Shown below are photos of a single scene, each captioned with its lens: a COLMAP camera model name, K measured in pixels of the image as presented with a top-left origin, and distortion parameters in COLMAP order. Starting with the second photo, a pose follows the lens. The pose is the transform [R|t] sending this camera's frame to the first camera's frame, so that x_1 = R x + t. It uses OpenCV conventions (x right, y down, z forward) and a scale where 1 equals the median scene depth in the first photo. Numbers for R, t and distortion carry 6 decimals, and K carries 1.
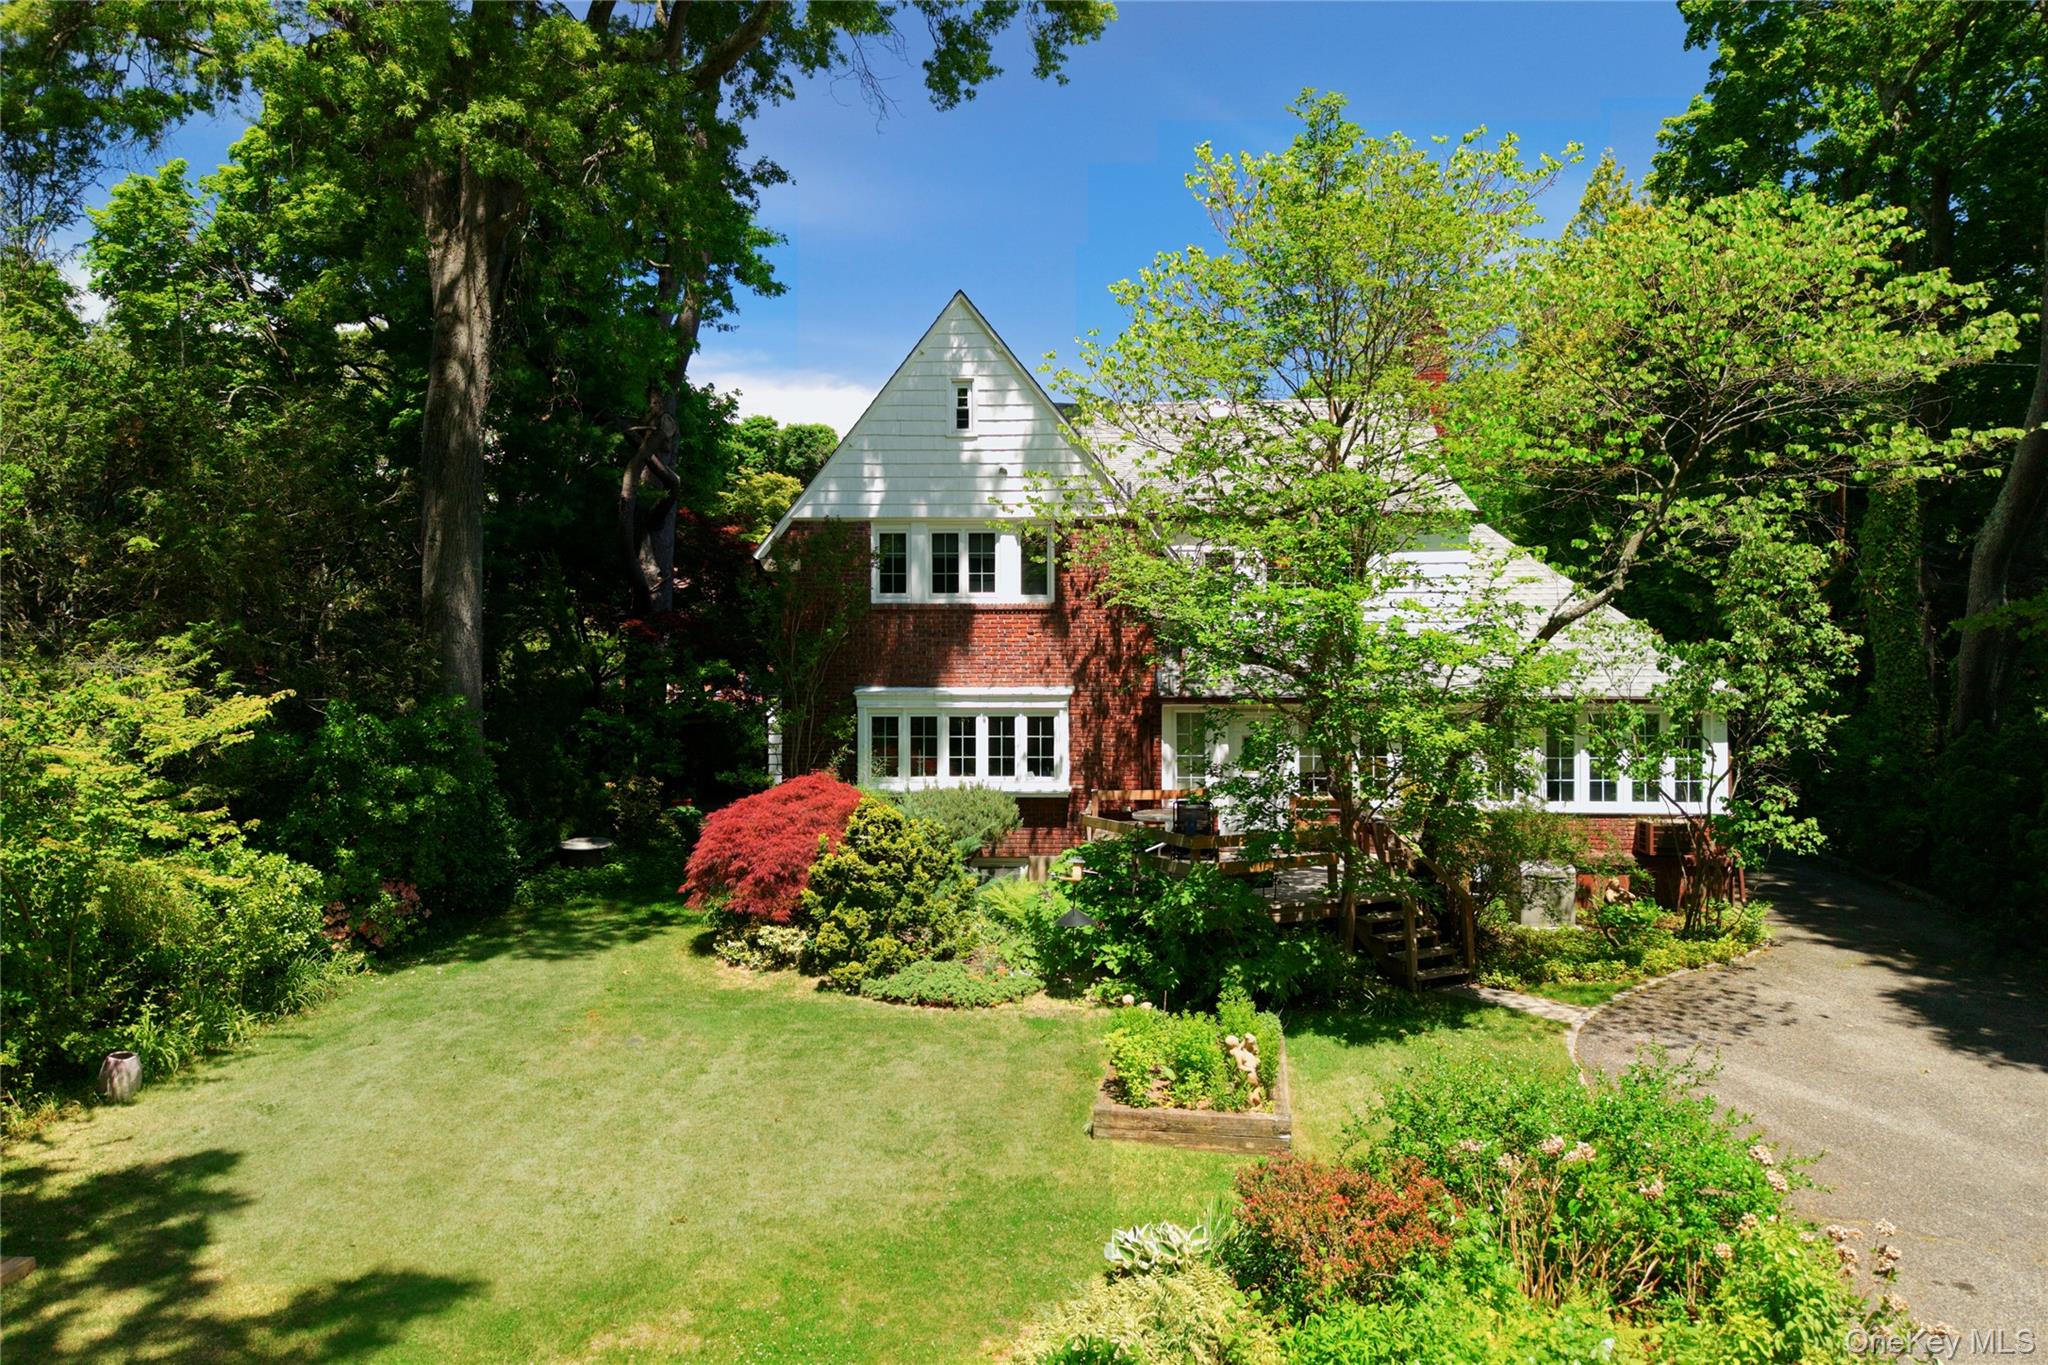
lens RADIAL K [[1370.2, 0, 1035.3], [0, 1370.2, 735.7], [0, 0, 1]] dist [0.063010, -0.130734]
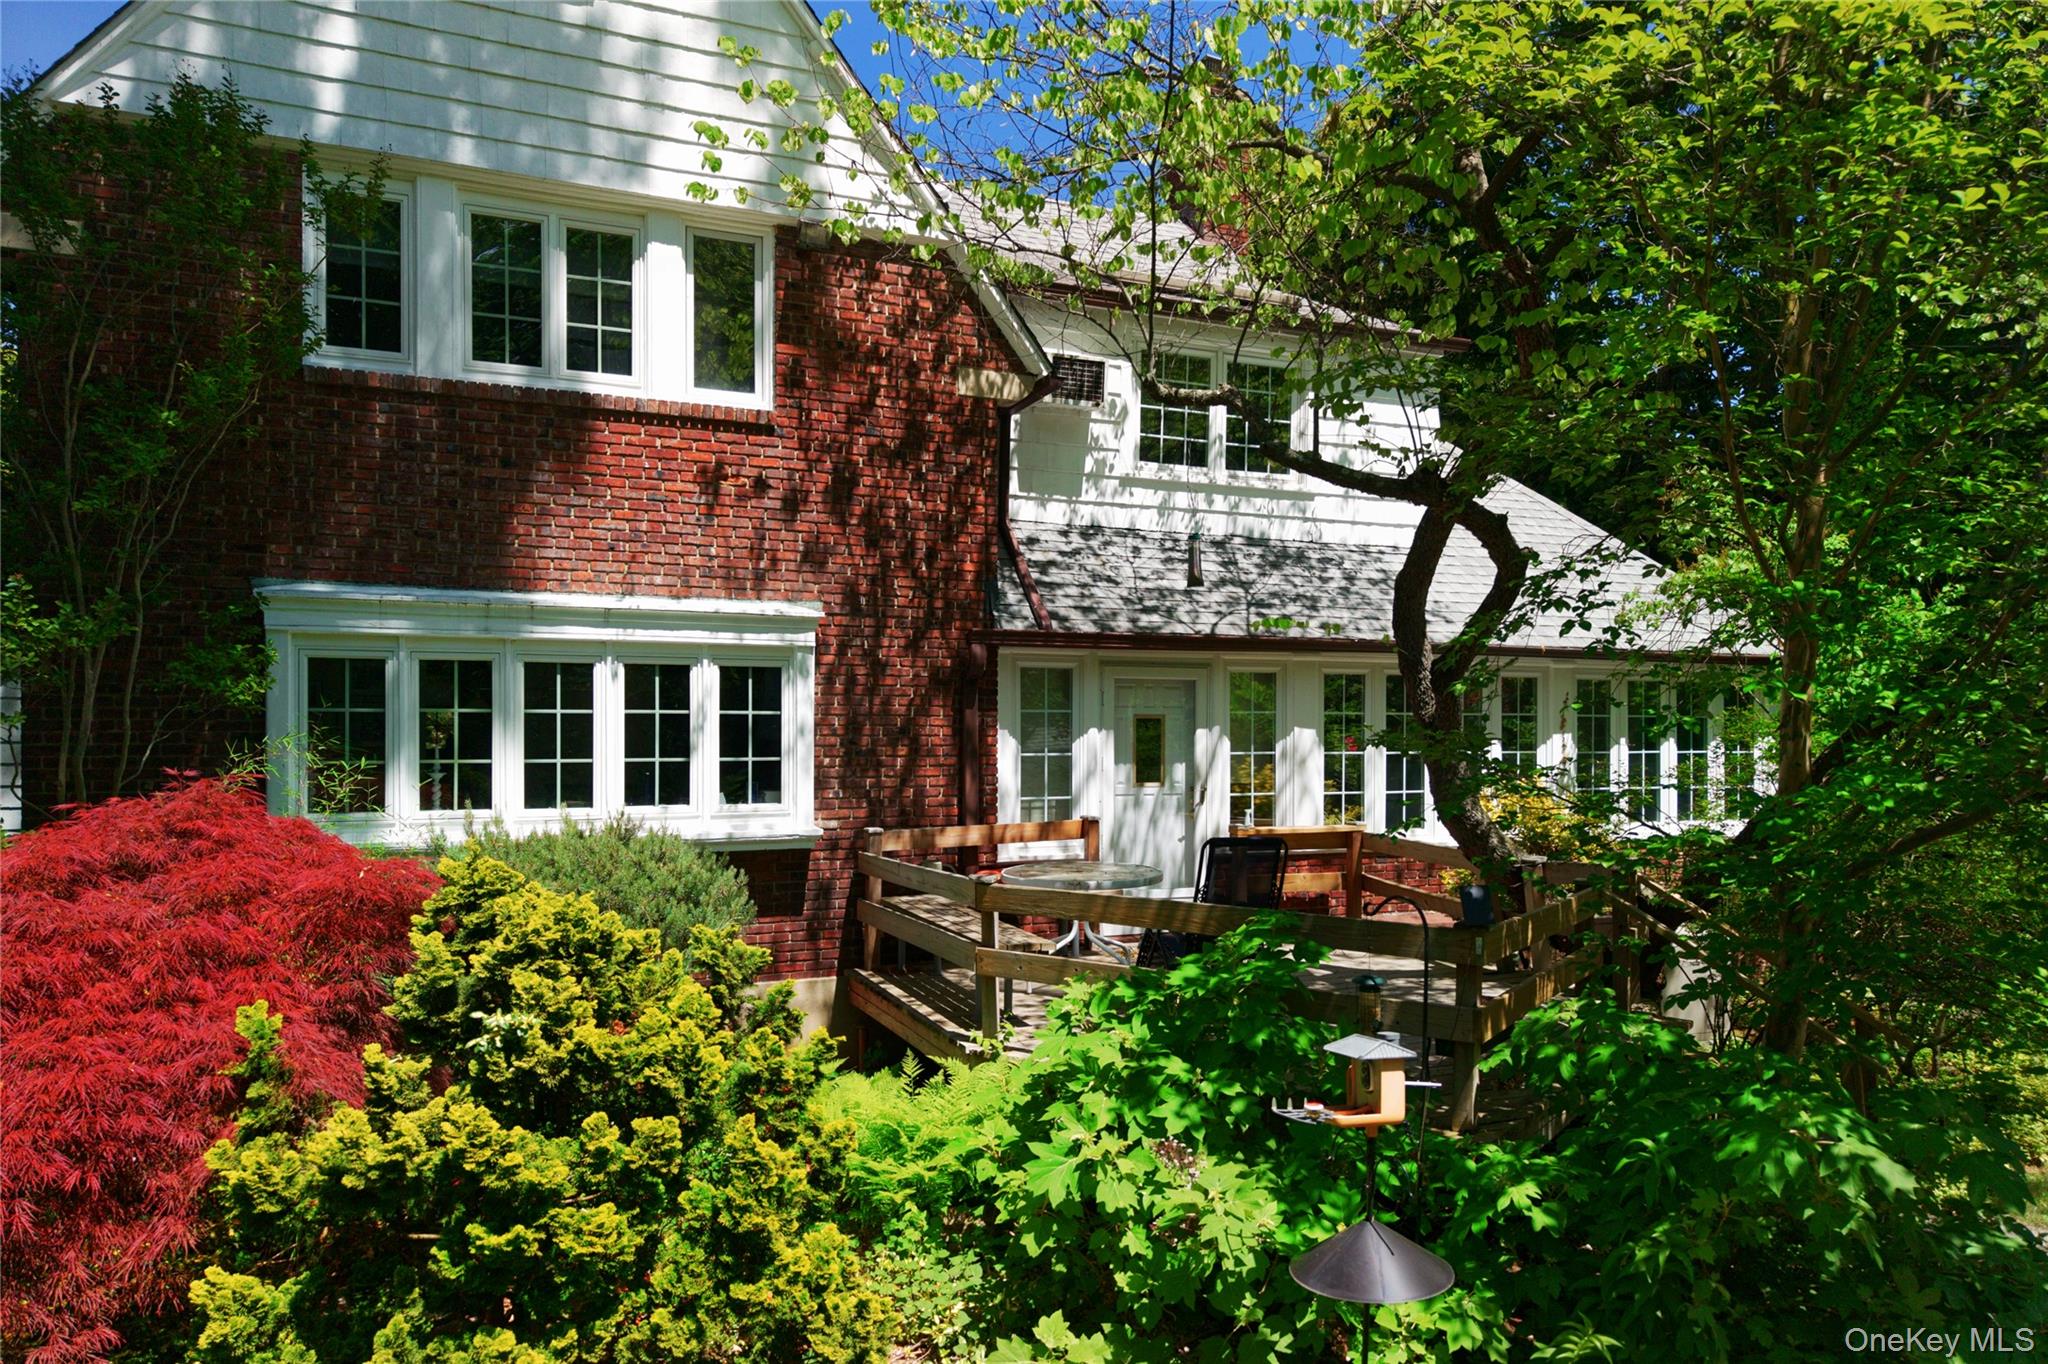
lens RADIAL K [[1370.2, 0, 1035.3], [0, 1370.2, 735.2], [0, 0, 1]] dist [0.063010, -0.130734]
pose [[0.889443, -0.002283, 0.457040, -0.115207], [0.025472, 0.998681, -0.044584, 0.029927], [-0.456335, 0.051297, 0.888328, 0.569515]]
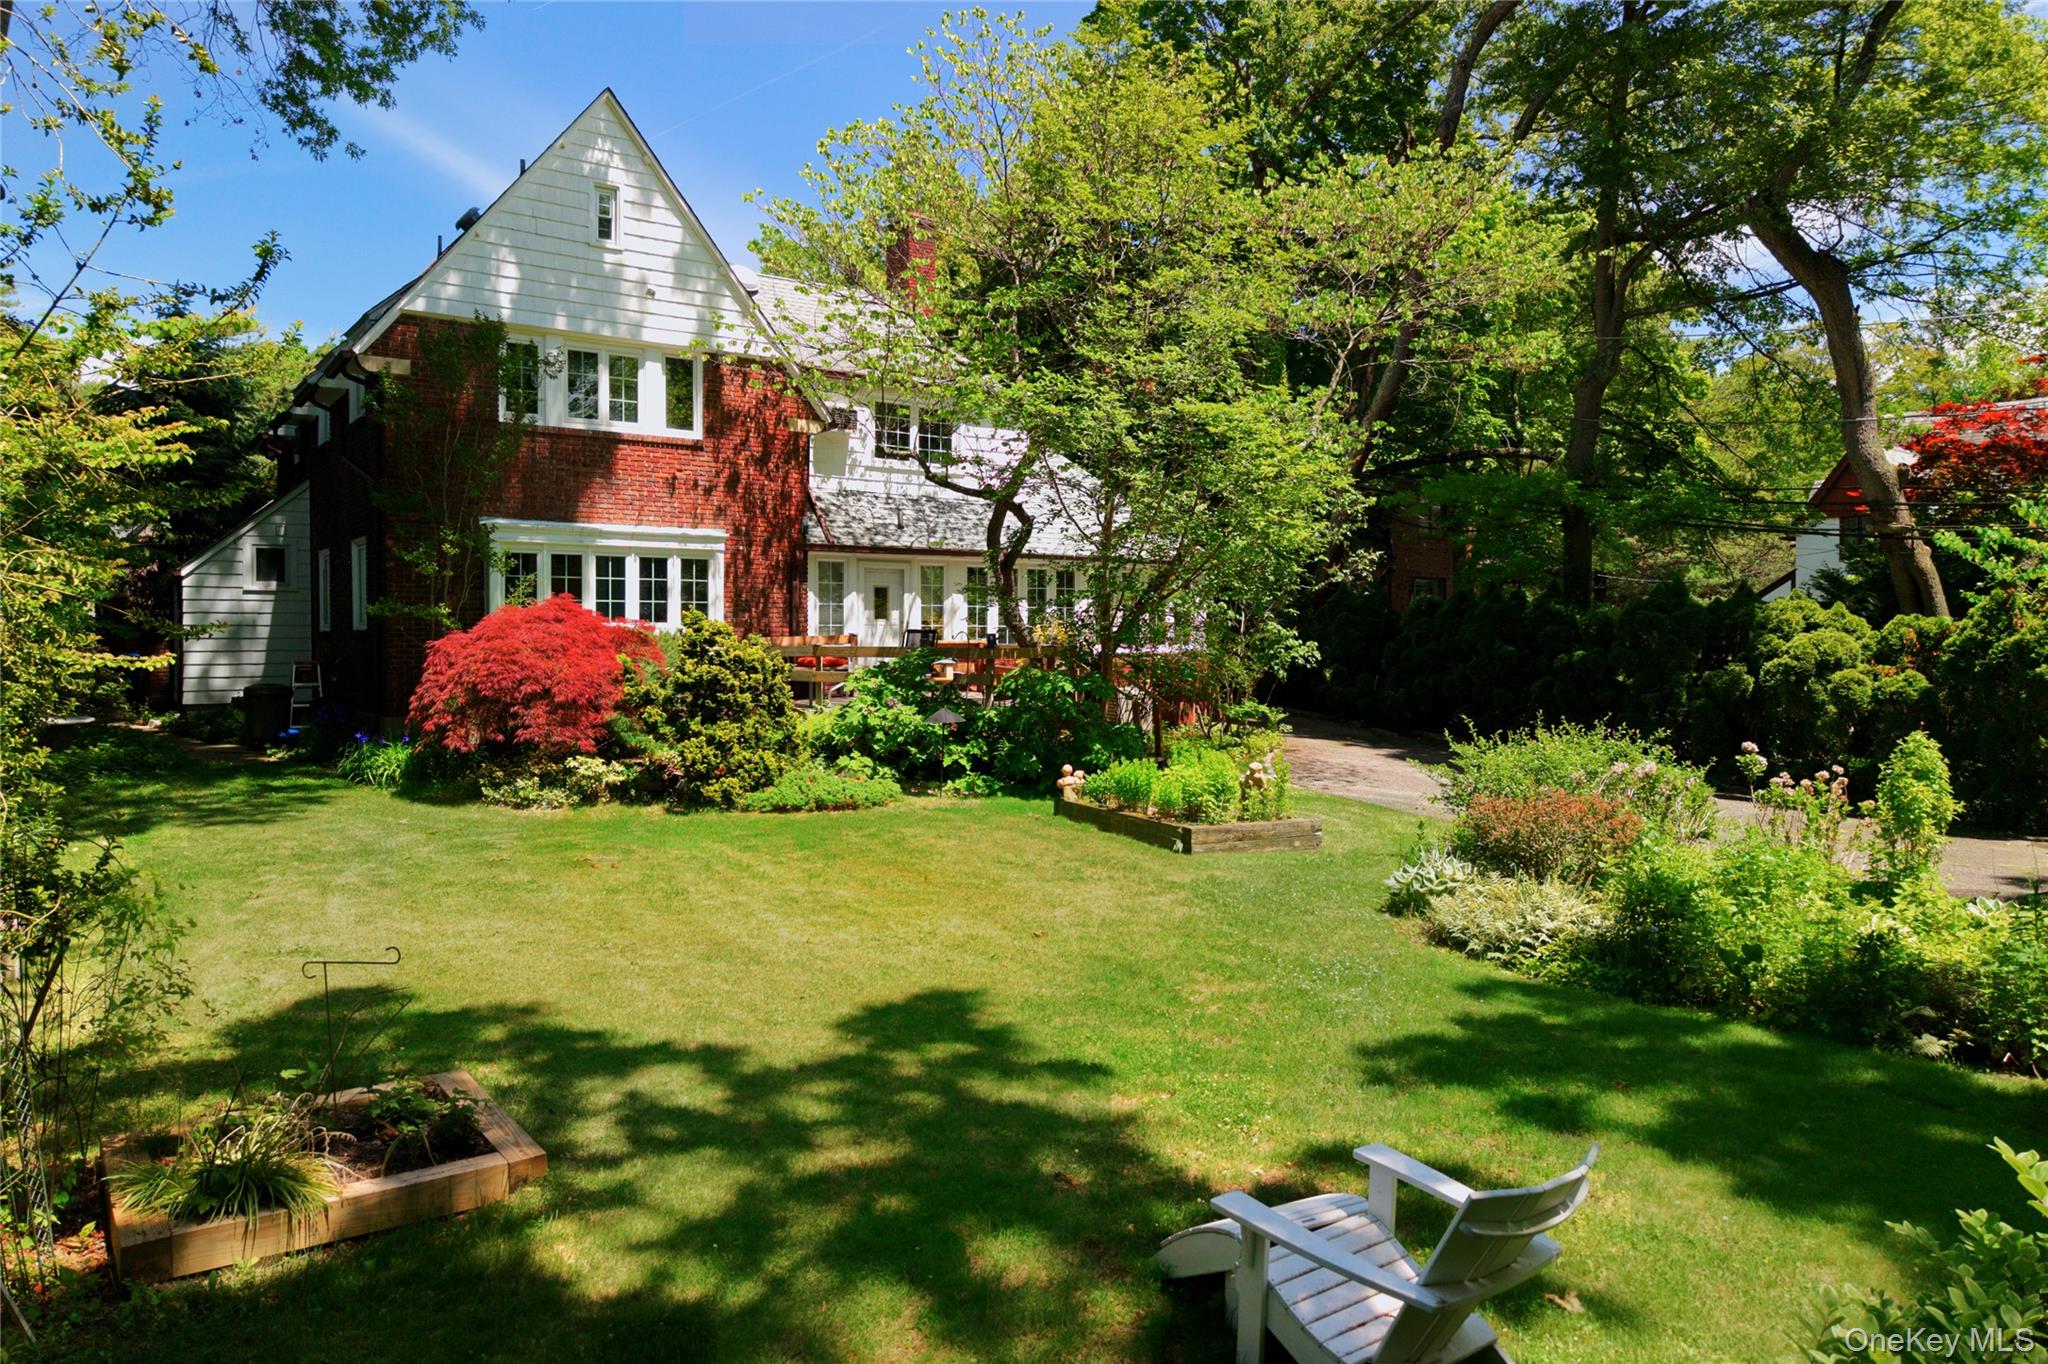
lens RADIAL K [[1386.1, 0, 1092.5], [0, 1386.1, 682.3], [0, 0, 1]] dist [0.005991, -0.025255]
pose [[0.755074, -0.022475, 0.655254, -0.414707], [0.036042, 0.999324, -0.007255, 0.087469], [-0.654648, 0.029095, 0.755374, 0.103716]]
